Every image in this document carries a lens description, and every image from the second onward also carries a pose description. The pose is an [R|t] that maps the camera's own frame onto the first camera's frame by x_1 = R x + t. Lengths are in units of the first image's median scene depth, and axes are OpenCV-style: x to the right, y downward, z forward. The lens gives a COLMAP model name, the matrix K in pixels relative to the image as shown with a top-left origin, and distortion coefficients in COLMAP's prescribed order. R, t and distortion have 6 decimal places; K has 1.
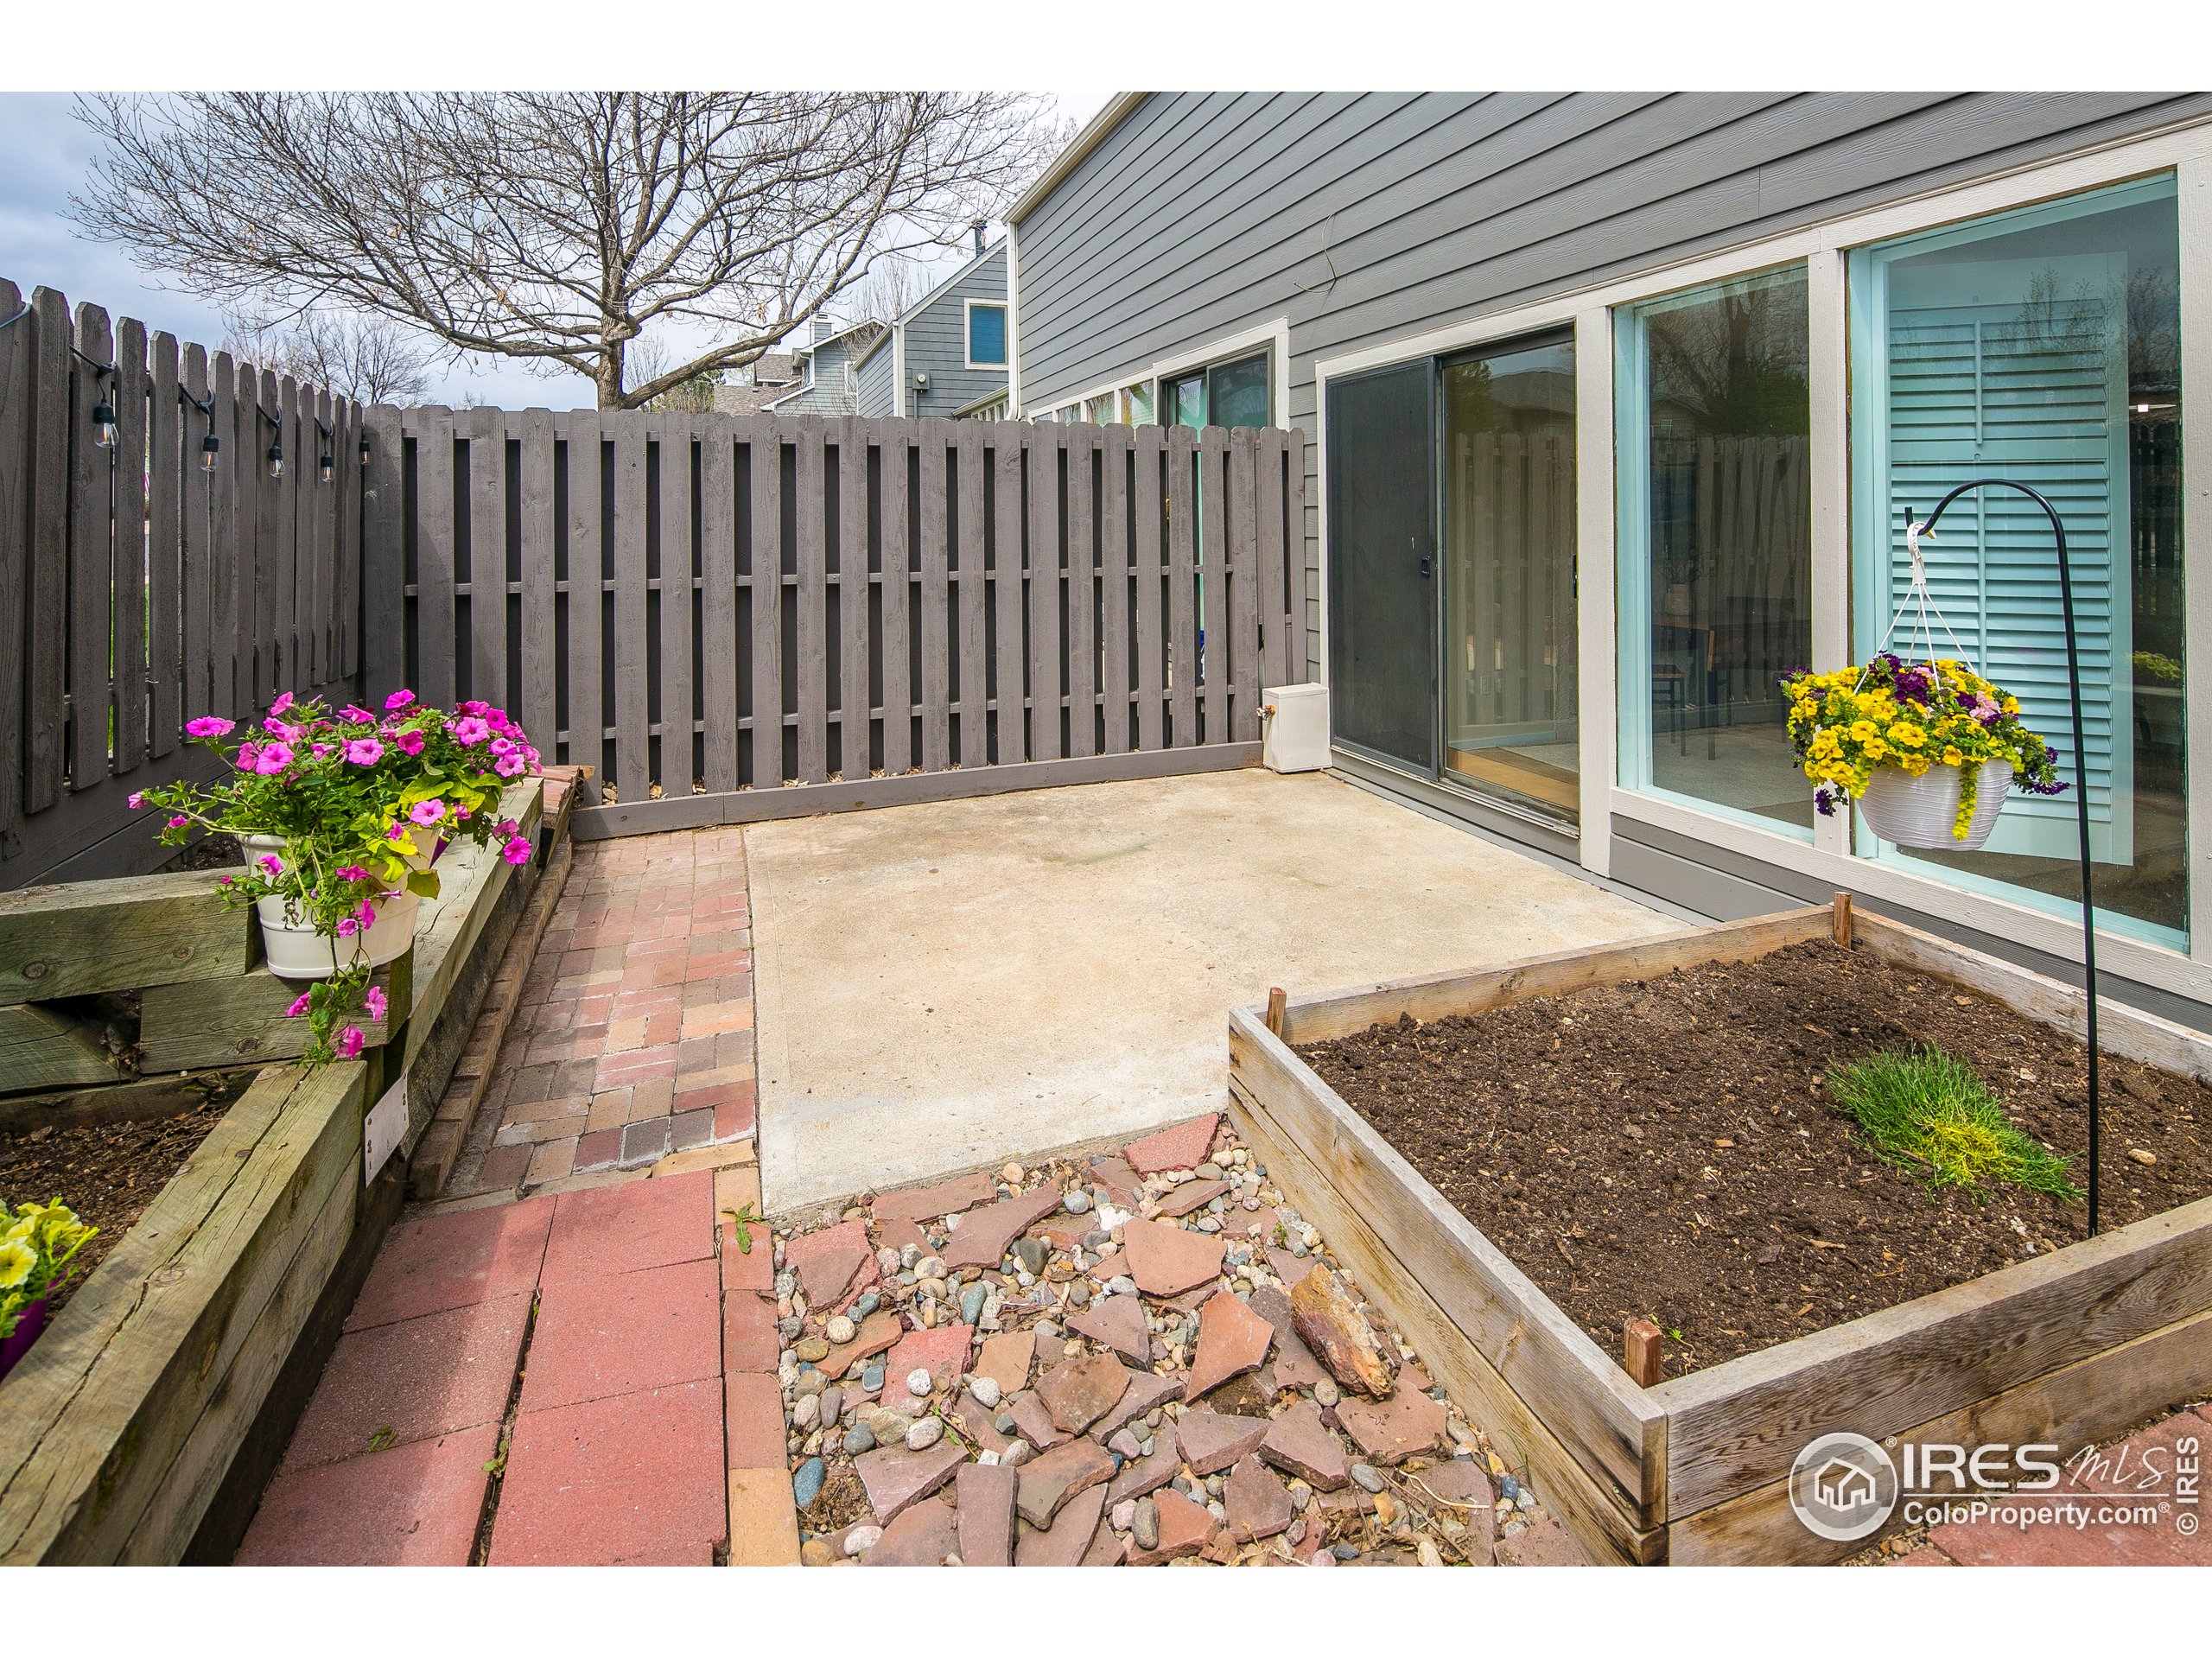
lens RADIAL K [[1064.0, 0, 1097.9], [0, 1064.0, 518.9], [0, 0, 1]] dist [0.002840, -0.003746]
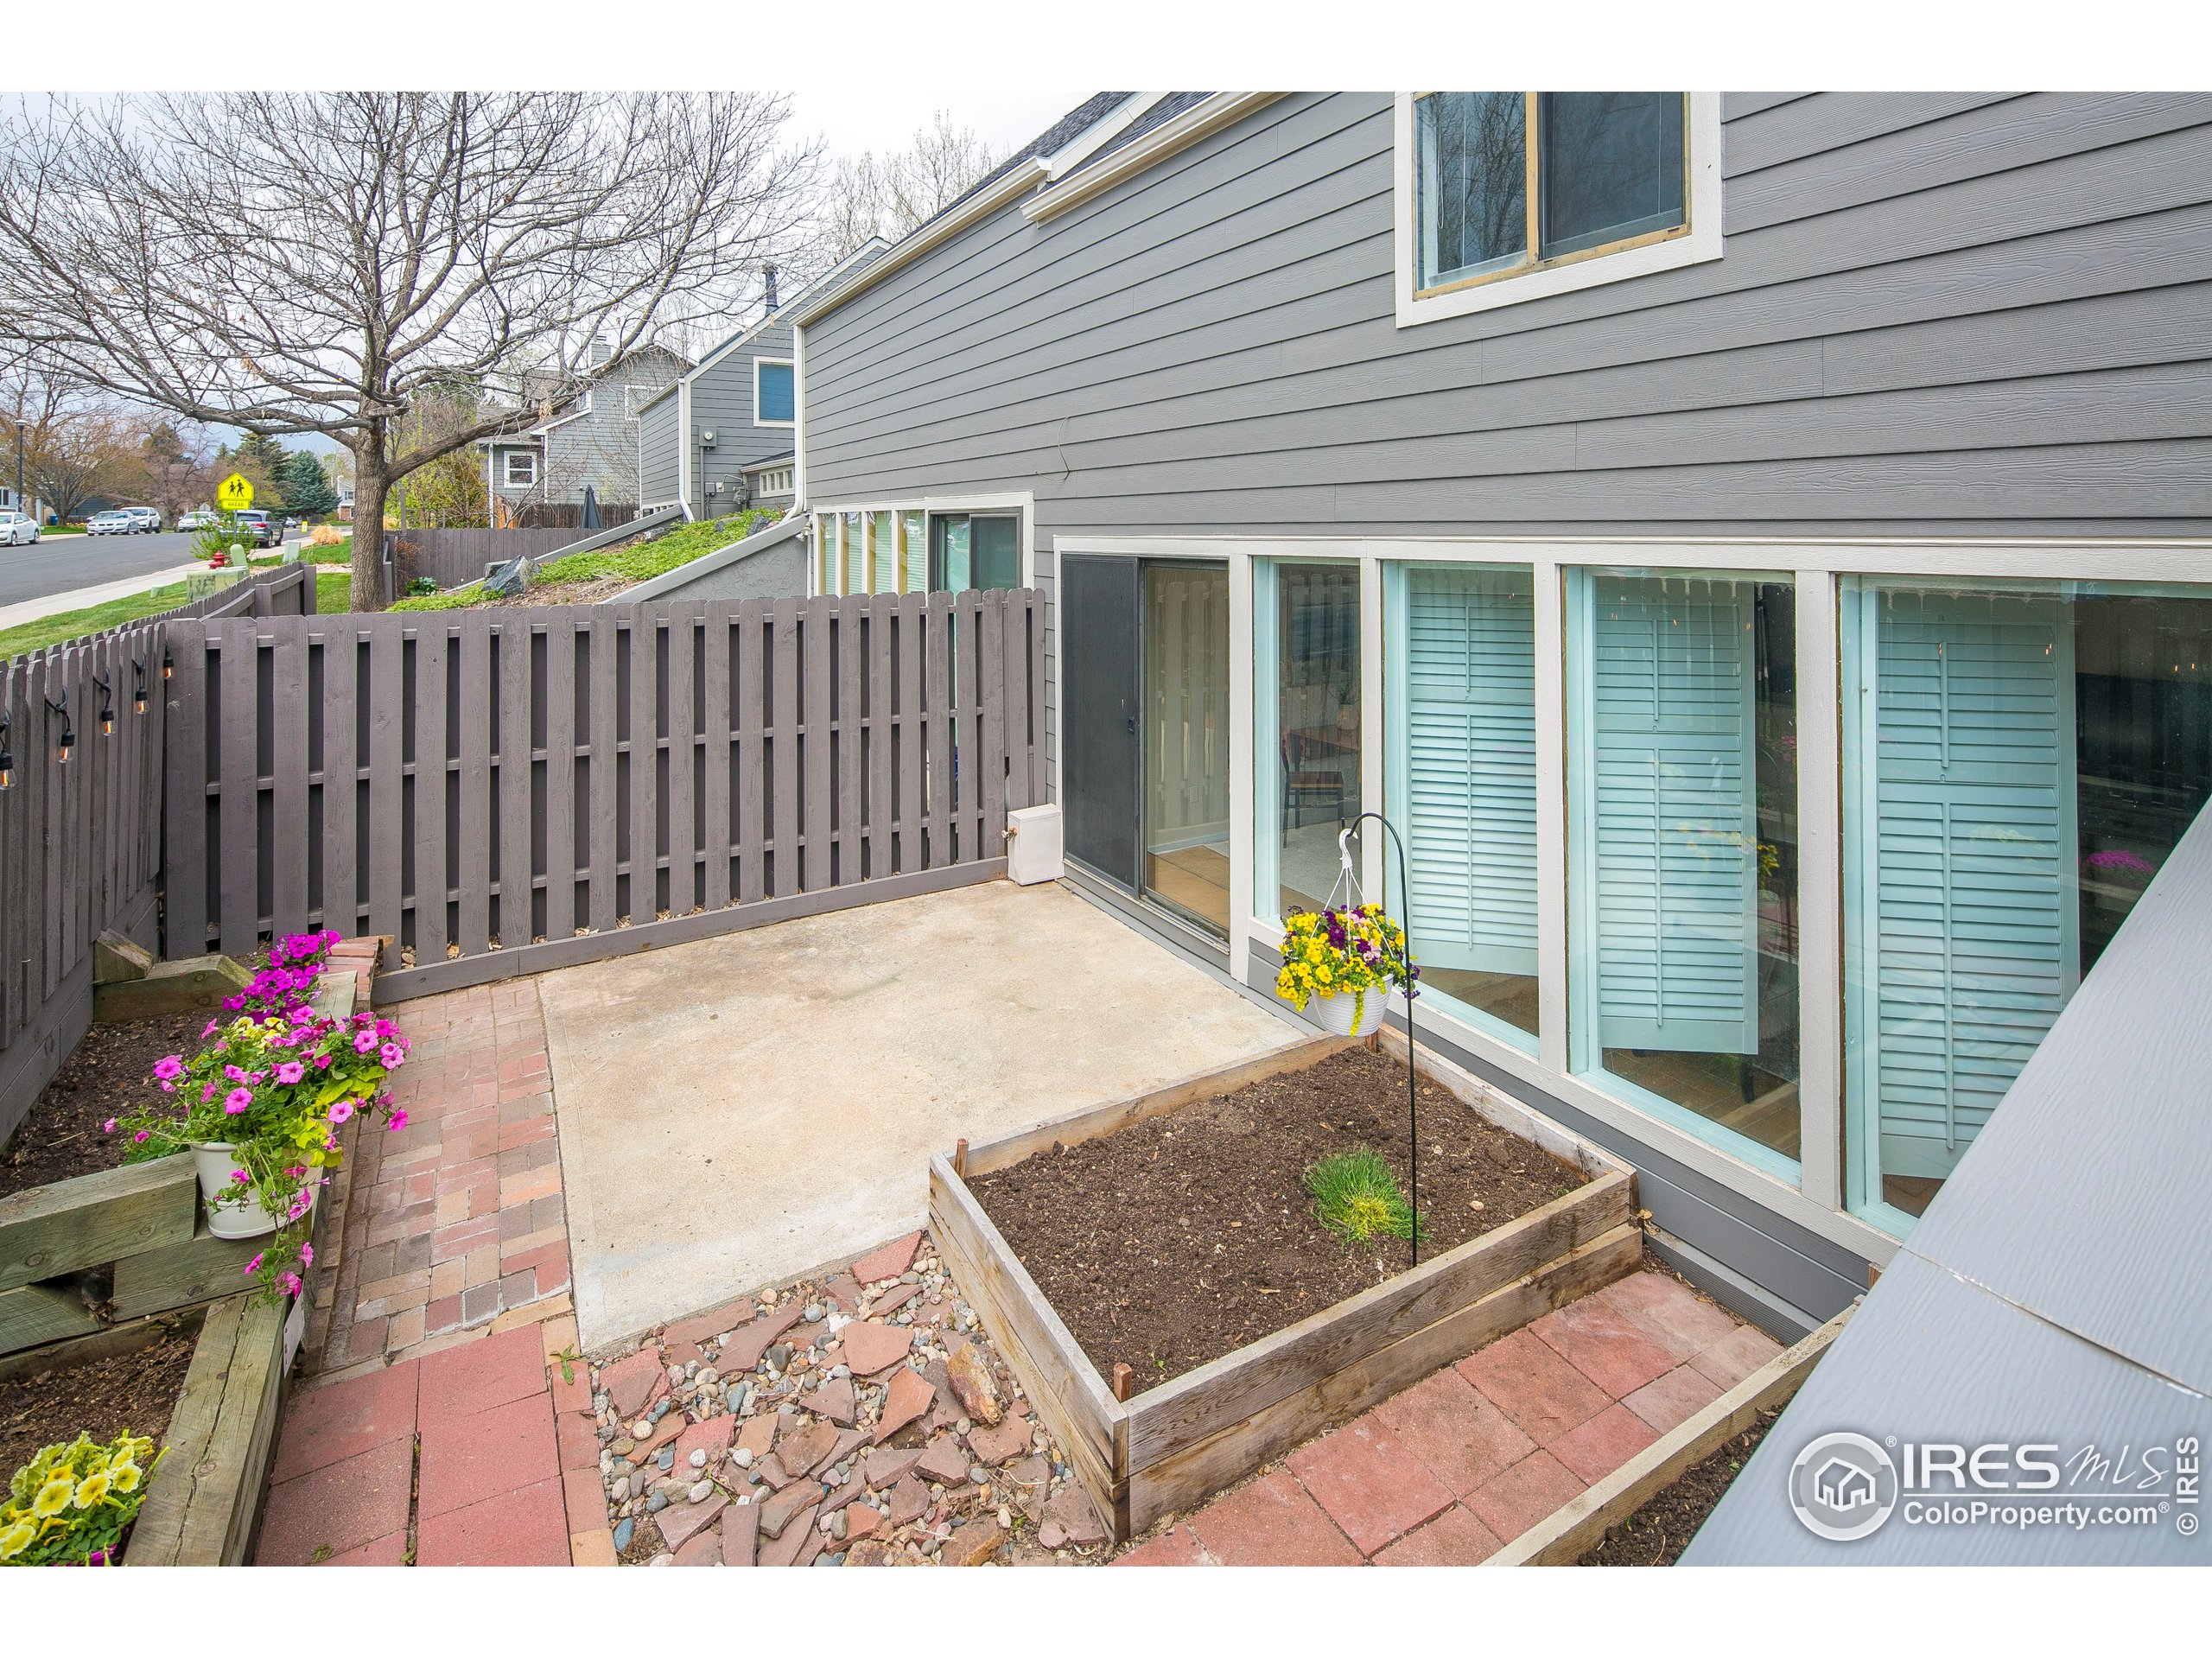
lens RADIAL K [[1064.0, 0, 1097.9], [0, 1064.0, 518.9], [0, 0, 1]] dist [0.002840, -0.003746]
pose [[0.982530, 0.006797, 0.185979, 0.077015], [-0.005626, 0.999961, -0.006821, -0.396295], [-0.186018, 0.005656, 0.982530, -0.459059]]
